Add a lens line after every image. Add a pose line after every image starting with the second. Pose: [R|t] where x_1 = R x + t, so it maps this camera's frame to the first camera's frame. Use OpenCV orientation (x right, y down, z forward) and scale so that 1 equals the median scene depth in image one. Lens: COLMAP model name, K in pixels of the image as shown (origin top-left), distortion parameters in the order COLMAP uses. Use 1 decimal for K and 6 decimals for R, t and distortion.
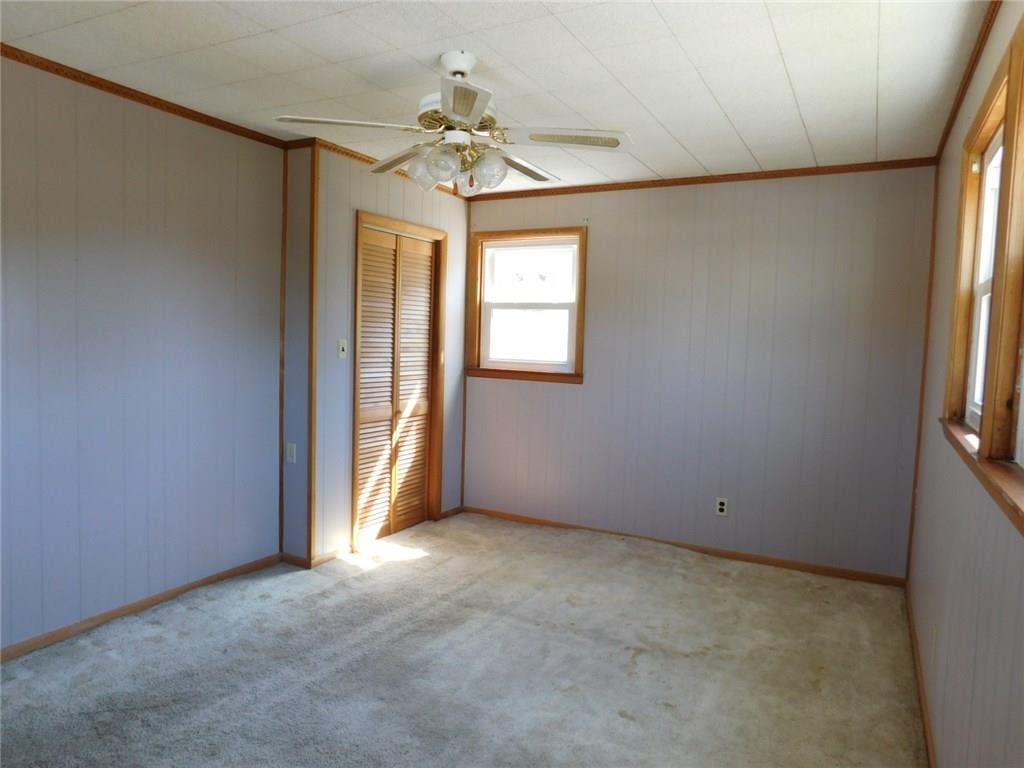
lens RADIAL K [[673.9, 0, 511.9], [0, 673.9, 388.0], [0, 0, 1]] dist [-0.052945, 0.030440]
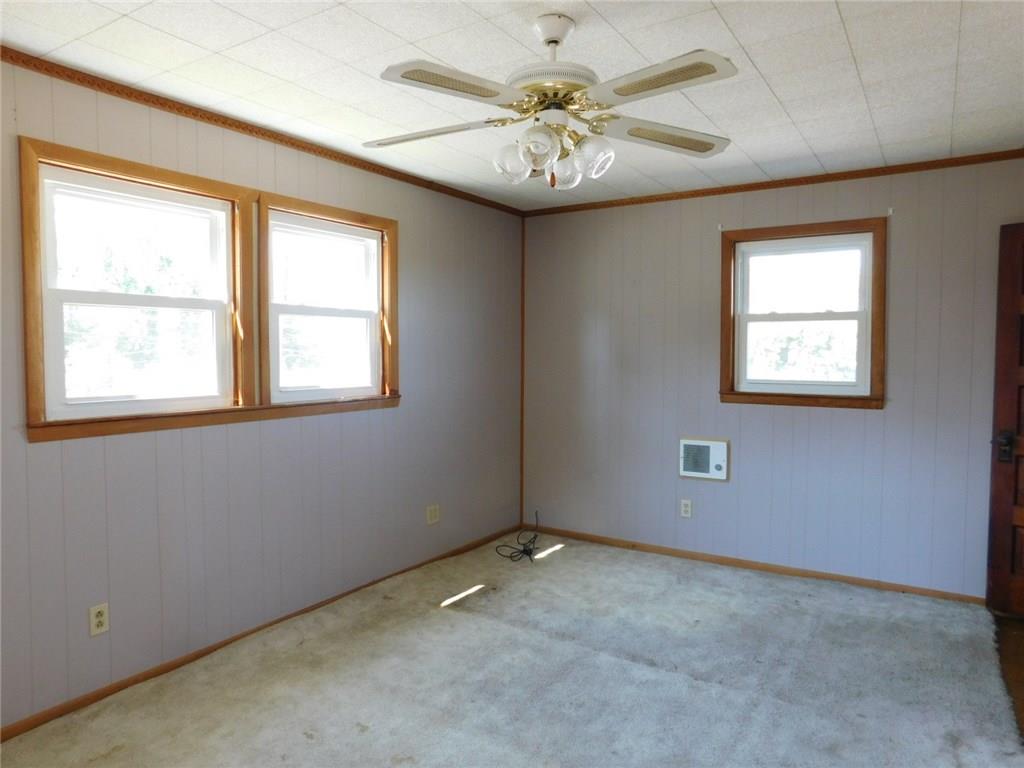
lens RADIAL K [[673.9, 0, 504.3], [0, 673.9, 381.7], [0, 0, 1]] dist [-0.052945, 0.030440]
pose [[-0.996519, -0.021859, 0.080443, -0.072433], [-0.012235, 0.992910, 0.118241, -0.092777], [-0.082458, 0.116845, -0.989721, 1.230661]]
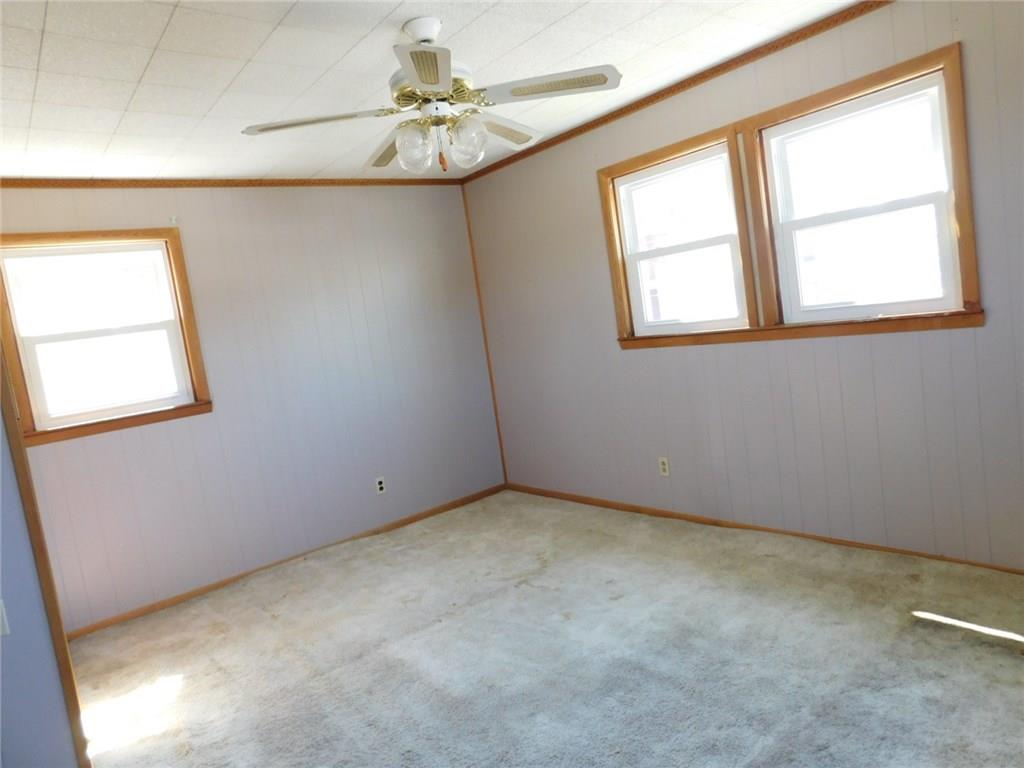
lens RADIAL K [[673.9, 0, 508.2], [0, 673.9, 381.0], [0, 0, 1]] dist [-0.052945, 0.030440]
pose [[0.369395, -0.170940, 0.913415, -0.642807], [0.222988, 0.970522, 0.091449, -0.045662], [-0.902122, 0.169900, 0.396623, 0.392876]]
